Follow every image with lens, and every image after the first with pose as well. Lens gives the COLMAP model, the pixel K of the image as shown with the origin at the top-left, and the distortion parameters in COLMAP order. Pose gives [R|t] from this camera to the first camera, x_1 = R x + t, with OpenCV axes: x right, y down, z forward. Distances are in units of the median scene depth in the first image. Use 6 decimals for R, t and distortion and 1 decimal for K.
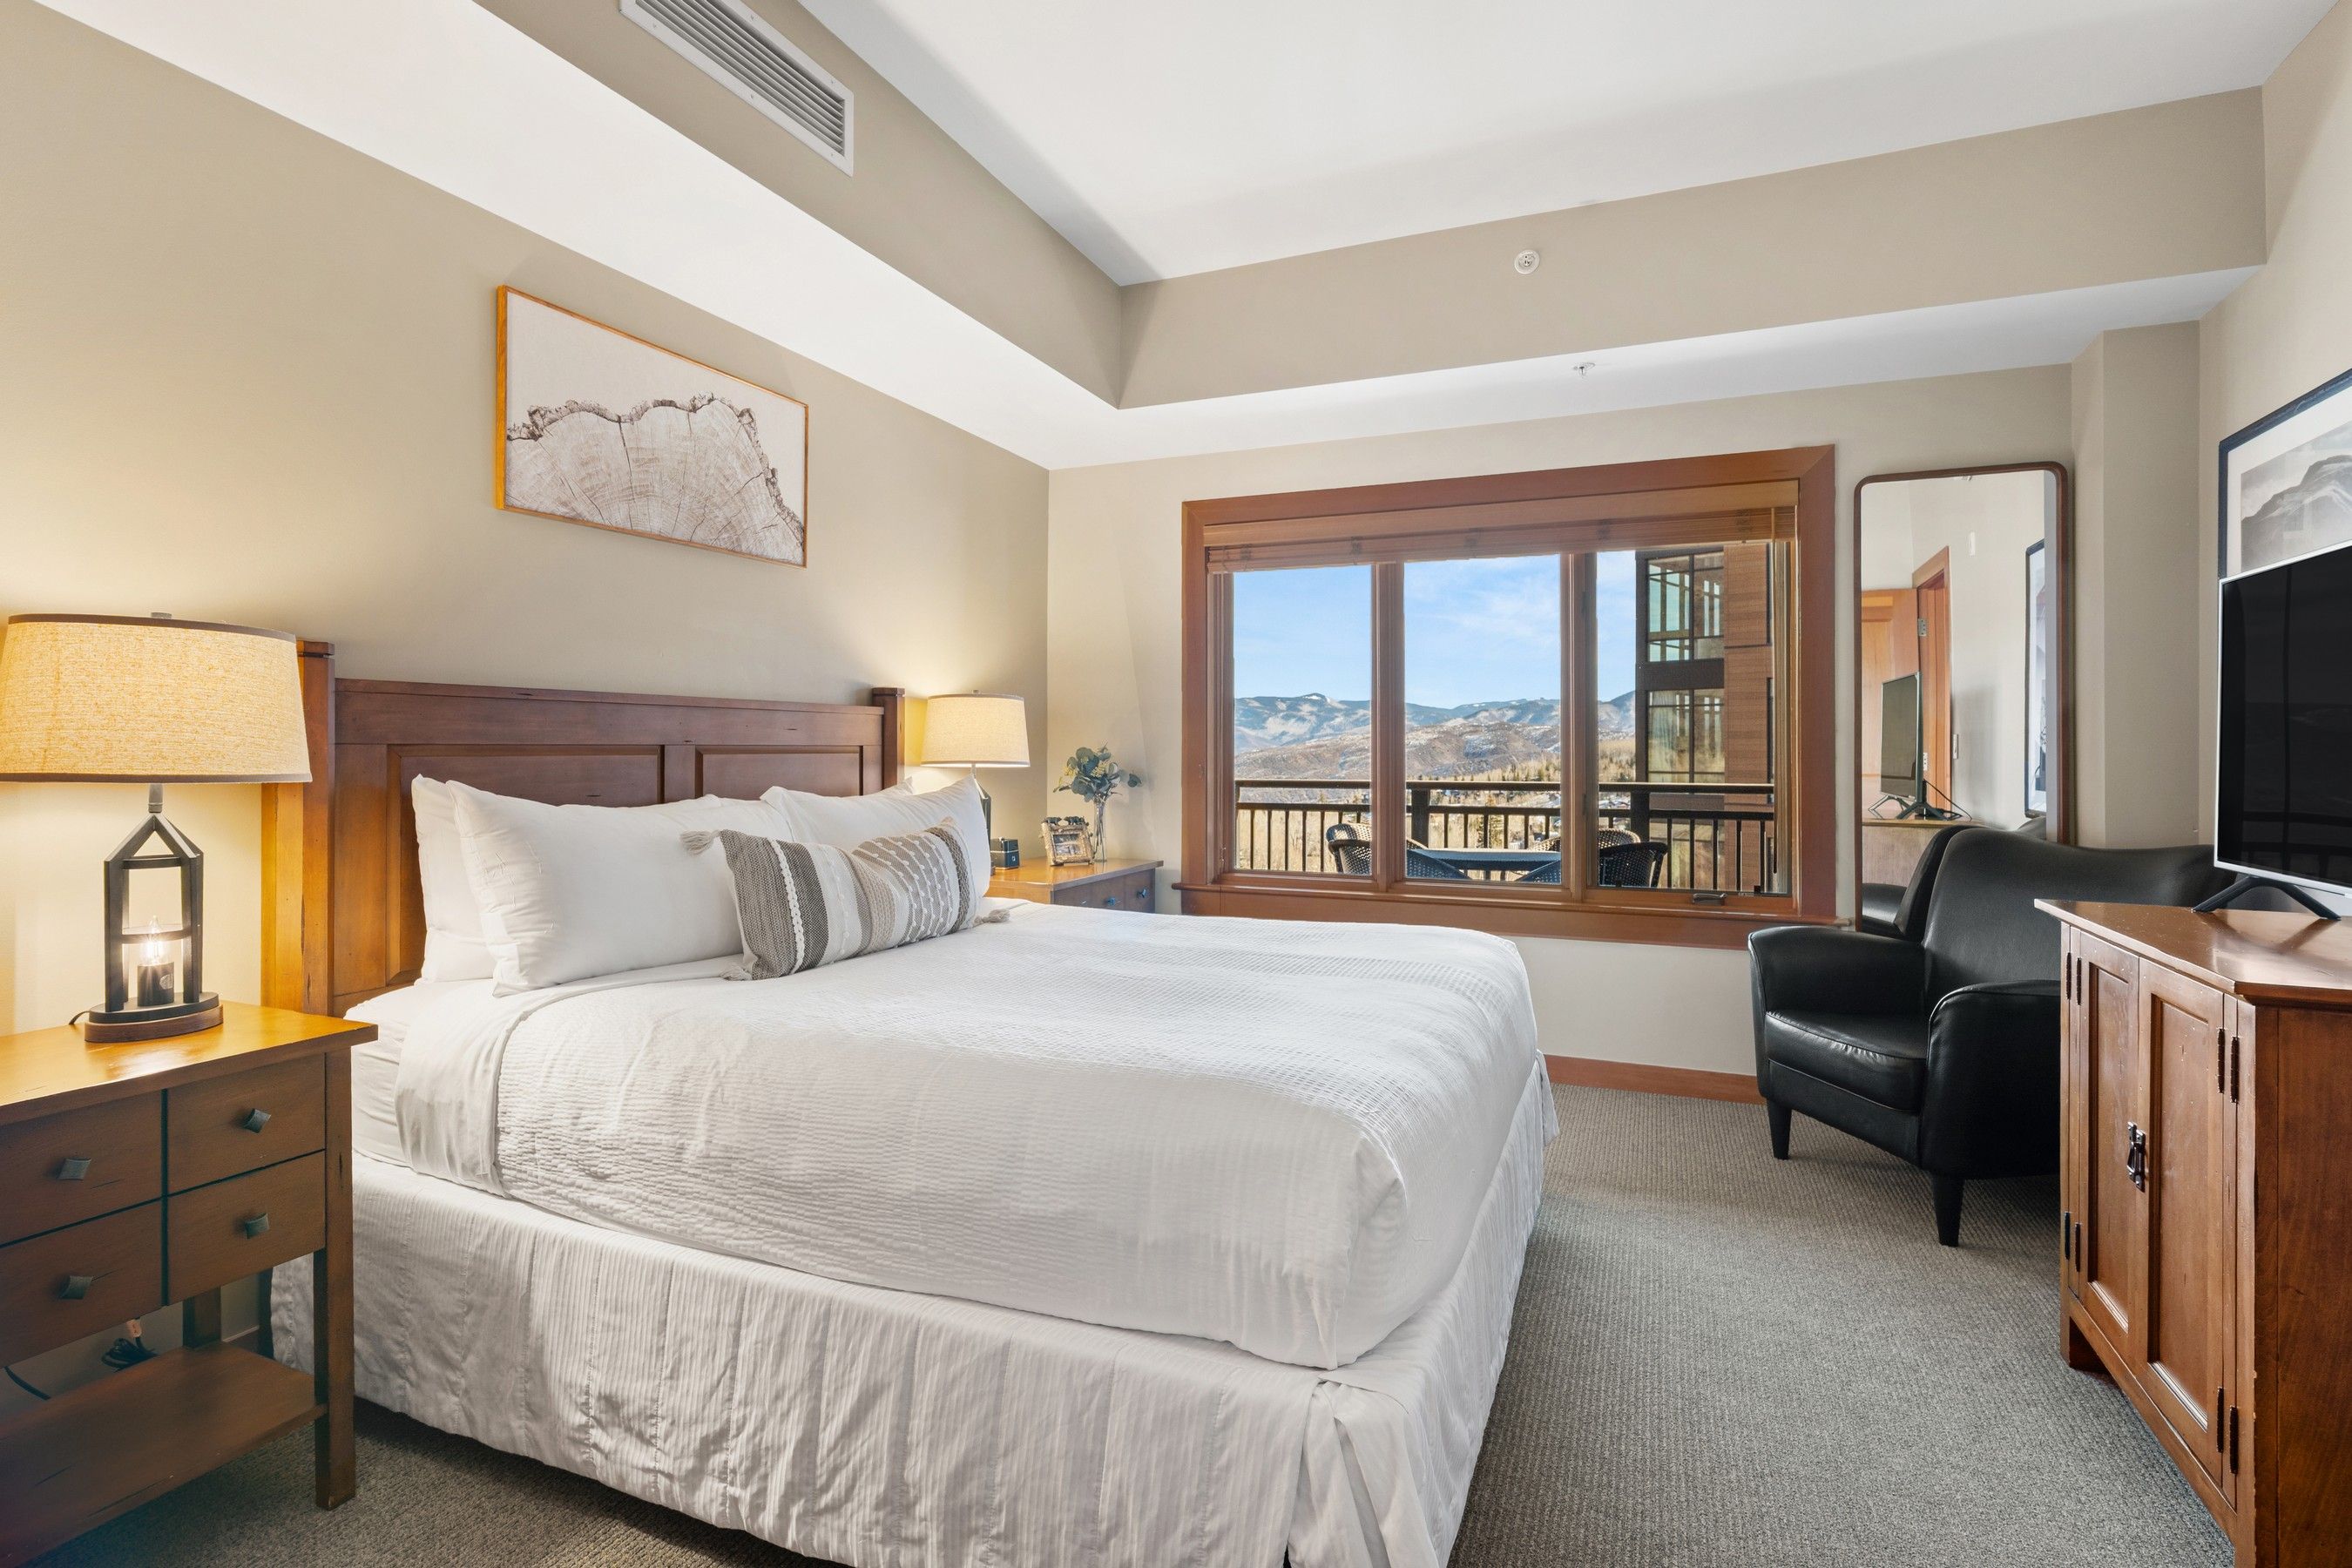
lens RADIAL K [[1135.2, 0, 1188.7], [0, 1135.2, 752.0], [0, 0, 1]] dist [0.001500, -0.000004]
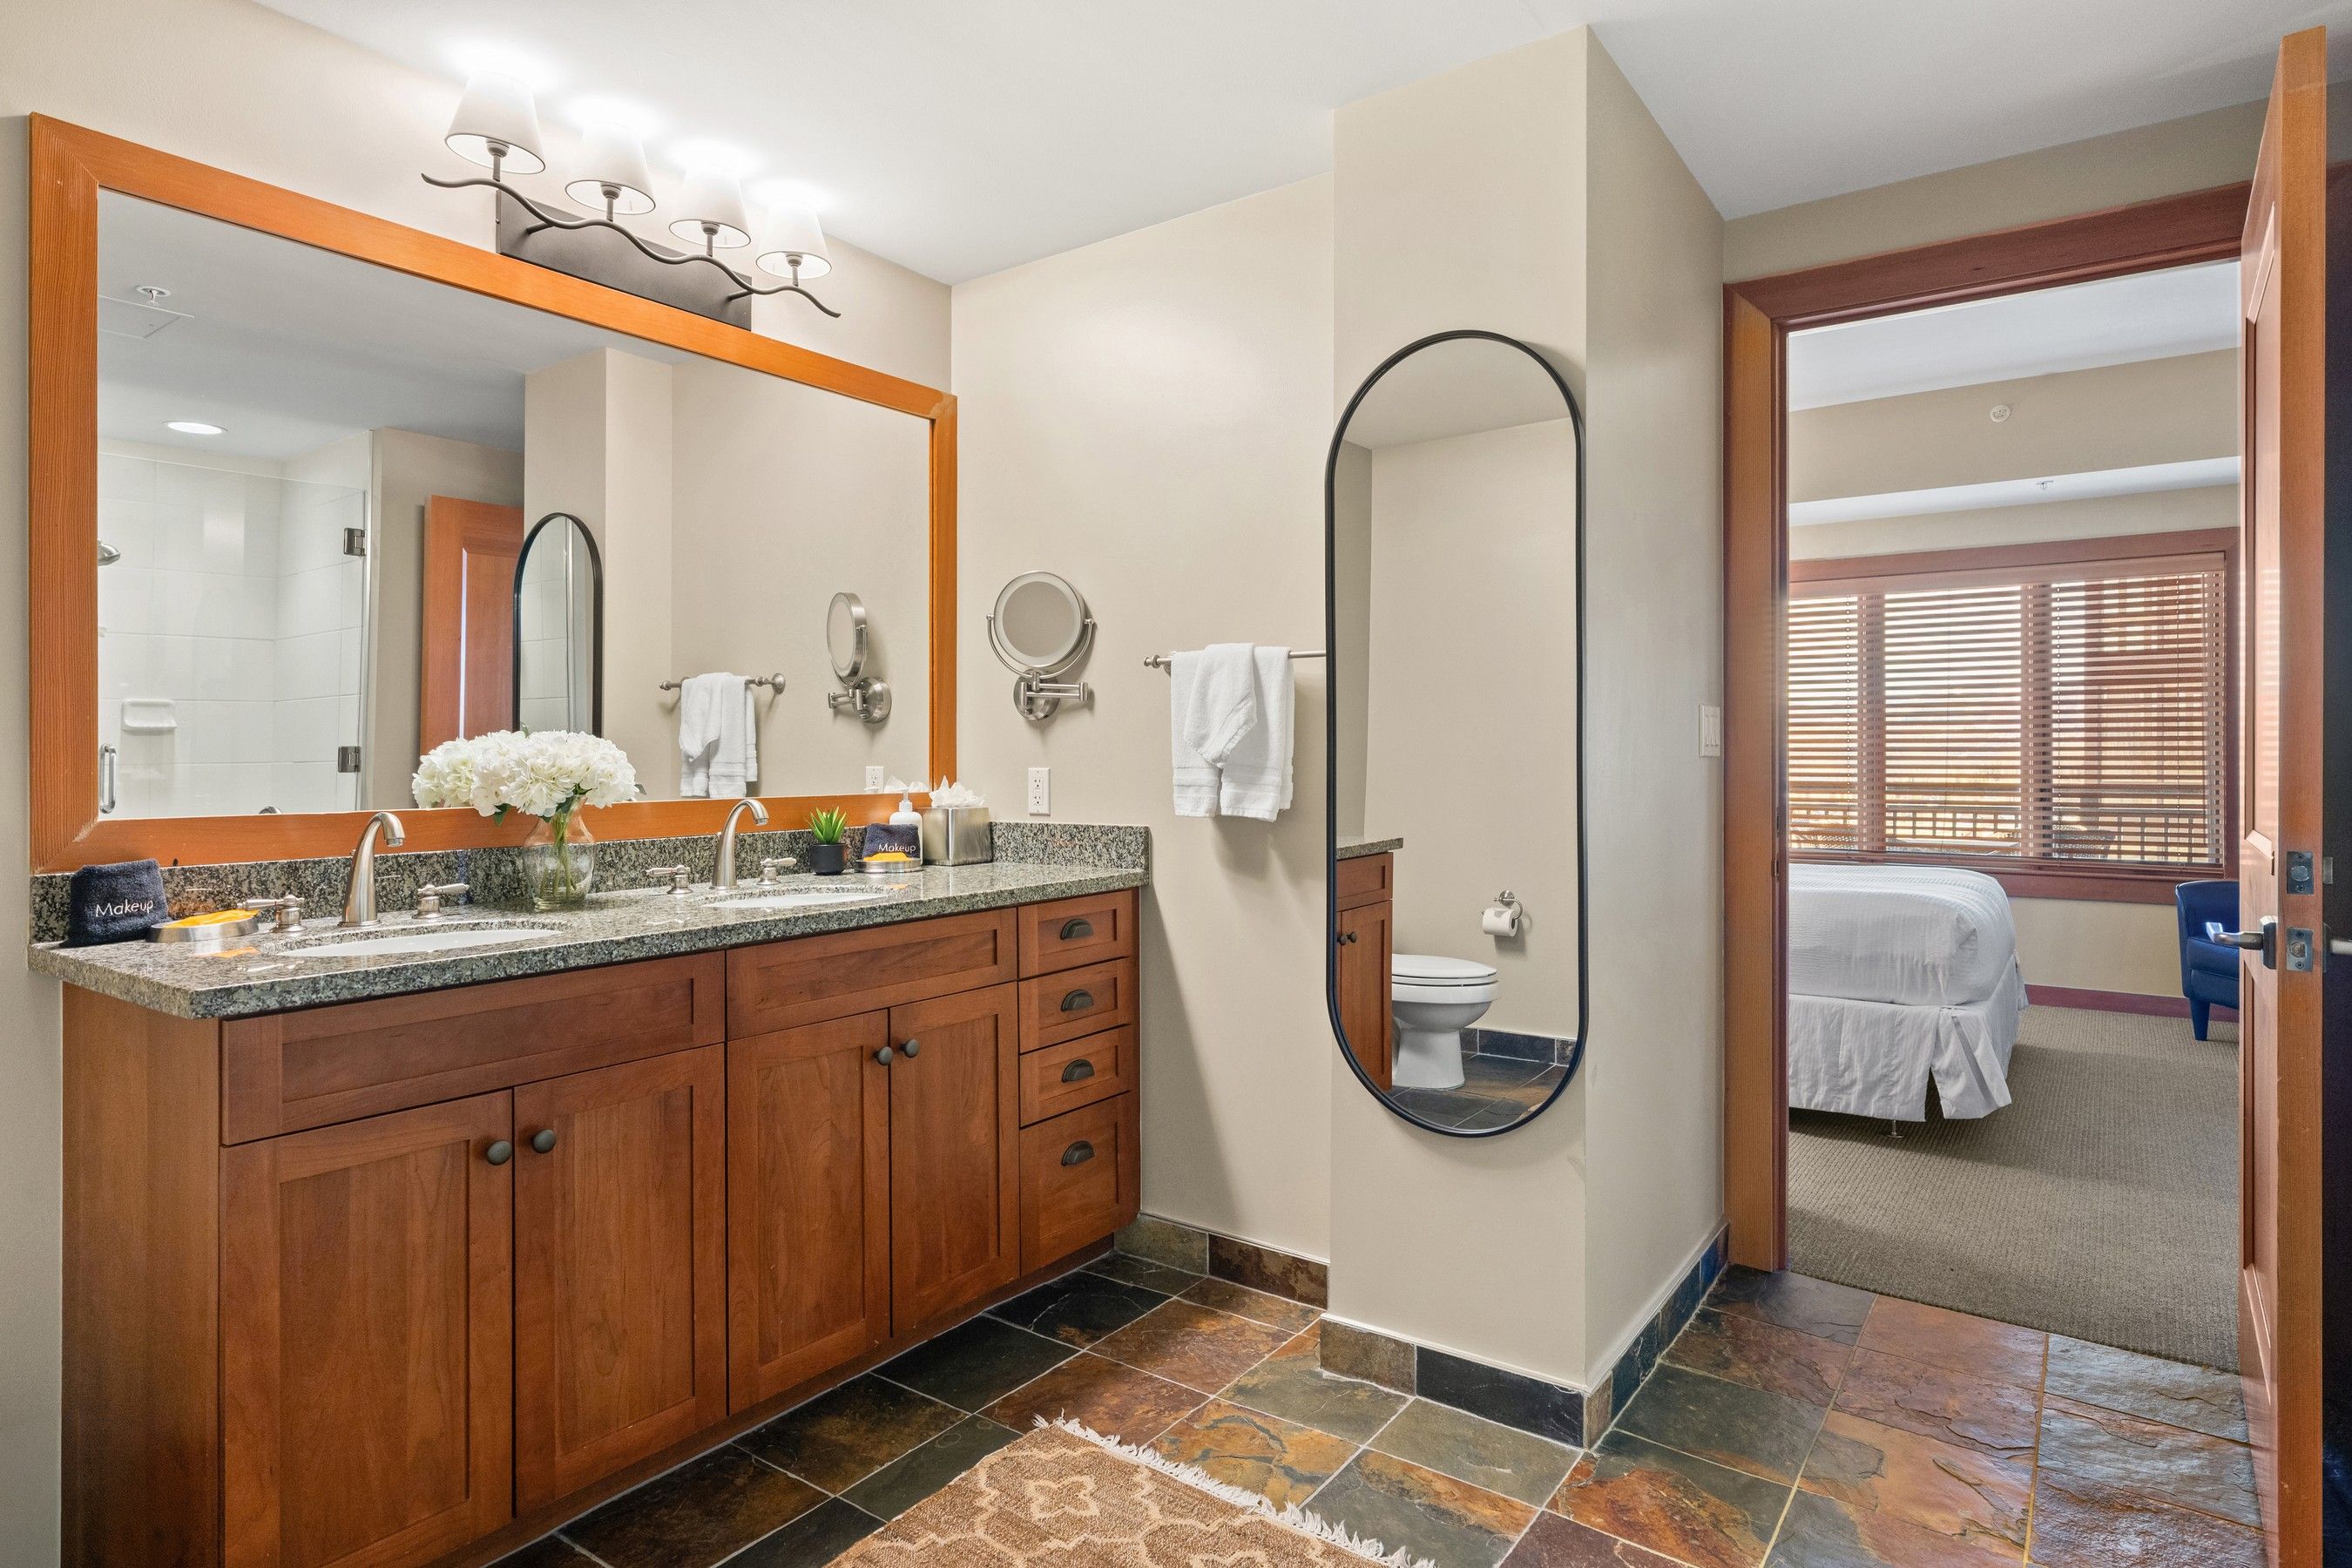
lens RADIAL K [[1311.0, 0, 1172.8], [0, 1311.0, 760.1], [0, 0, 1]] dist [0.002082, 0.001573]
pose [[0.973067, 0.000413, -0.230524, -0.832556], [0.000579, 0.999991, 0.004233, -0.003250], [0.230523, -0.004252, 0.973057, -2.113972]]
